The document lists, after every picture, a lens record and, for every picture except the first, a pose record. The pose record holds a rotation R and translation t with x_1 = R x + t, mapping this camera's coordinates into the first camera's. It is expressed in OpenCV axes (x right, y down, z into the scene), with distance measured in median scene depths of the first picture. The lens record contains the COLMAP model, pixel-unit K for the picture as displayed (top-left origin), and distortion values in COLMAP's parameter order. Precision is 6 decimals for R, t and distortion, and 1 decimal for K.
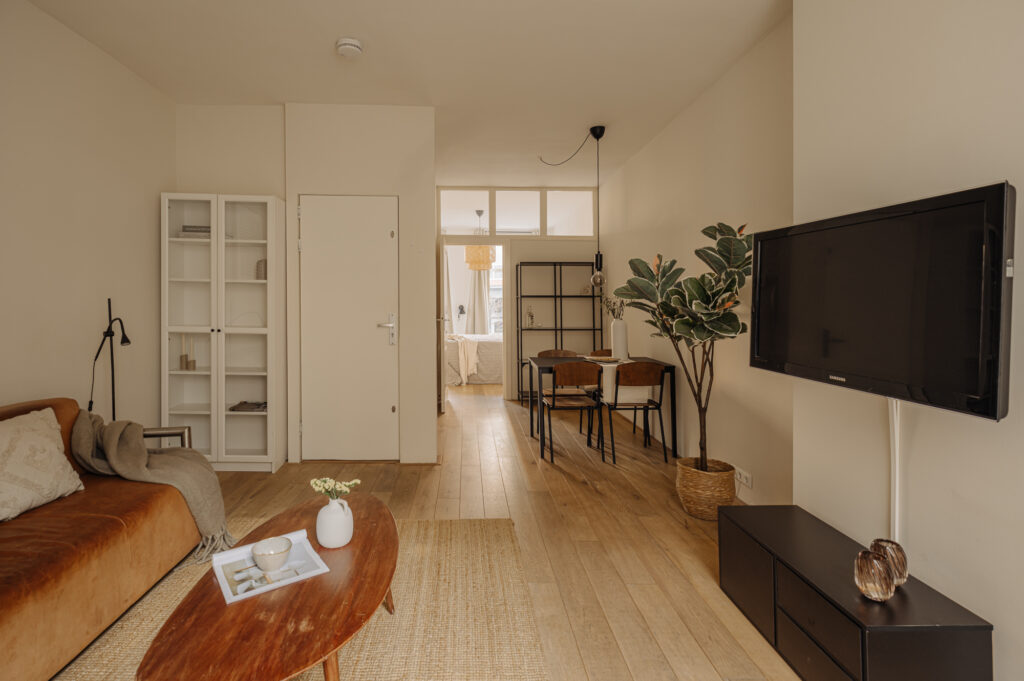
lens RADIAL K [[492.0, 0, 464.9], [0, 492.0, 295.4], [0, 0, 1]] dist [-0.000418, -0.000071]
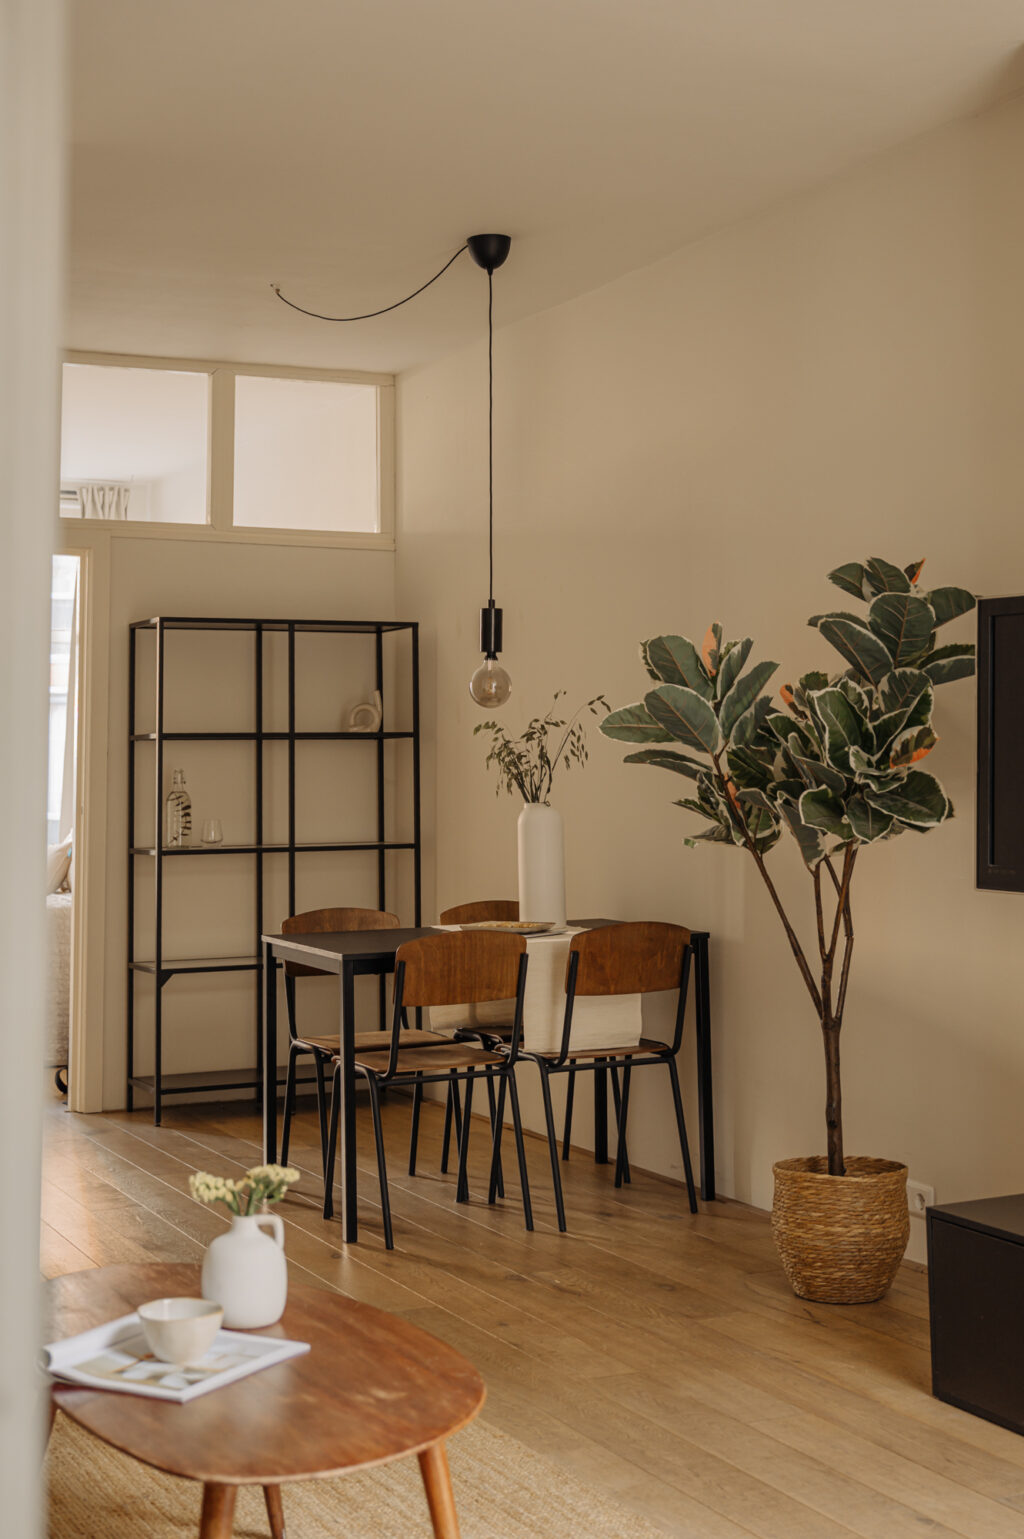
lens RADIAL K [[2150.9, 0, 505.5], [0, 2150.9, 529.9], [0, 0, 1]] dist [-0.002335, 0.015958]
pose [[0.903083, 0.038203, 0.427763, -0.381392], [0.001673, 0.995715, -0.092459, -0.002259], [-0.429462, 0.084213, 0.899150, -0.354976]]
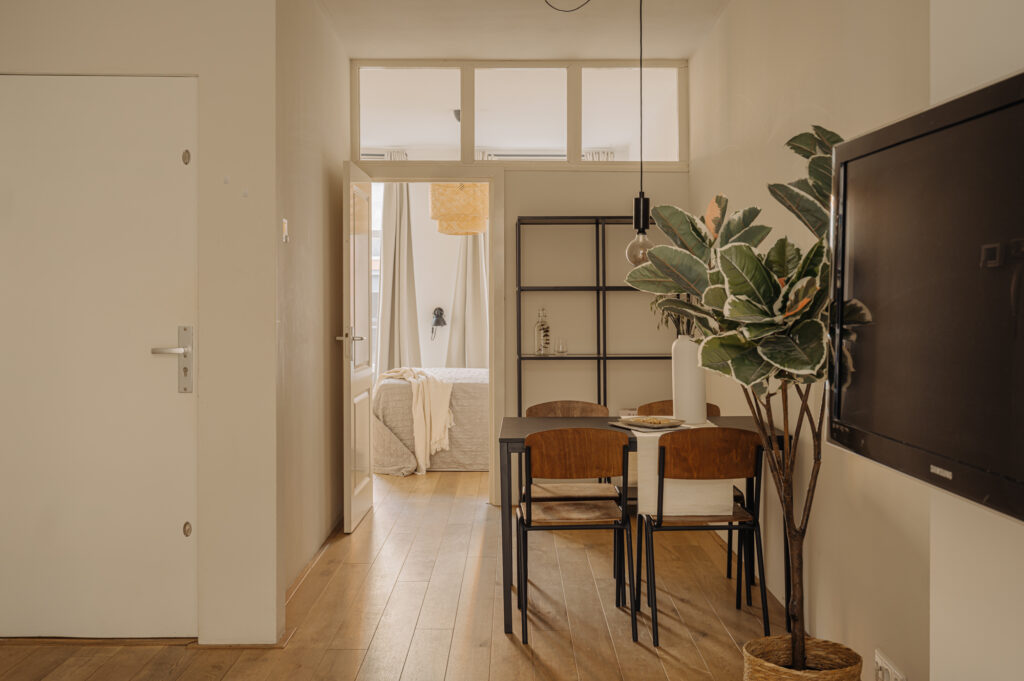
lens RADIAL K [[999.6, 0, 508.2], [0, 999.6, 288.5], [0, 0, 1]] dist [0.010204, -0.001835]
pose [[0.999991, -0.001673, -0.003931, 0.163984], [0.001675, 0.999998, 0.000611, 0.002014], [0.003930, -0.000618, 0.999992, 0.047194]]
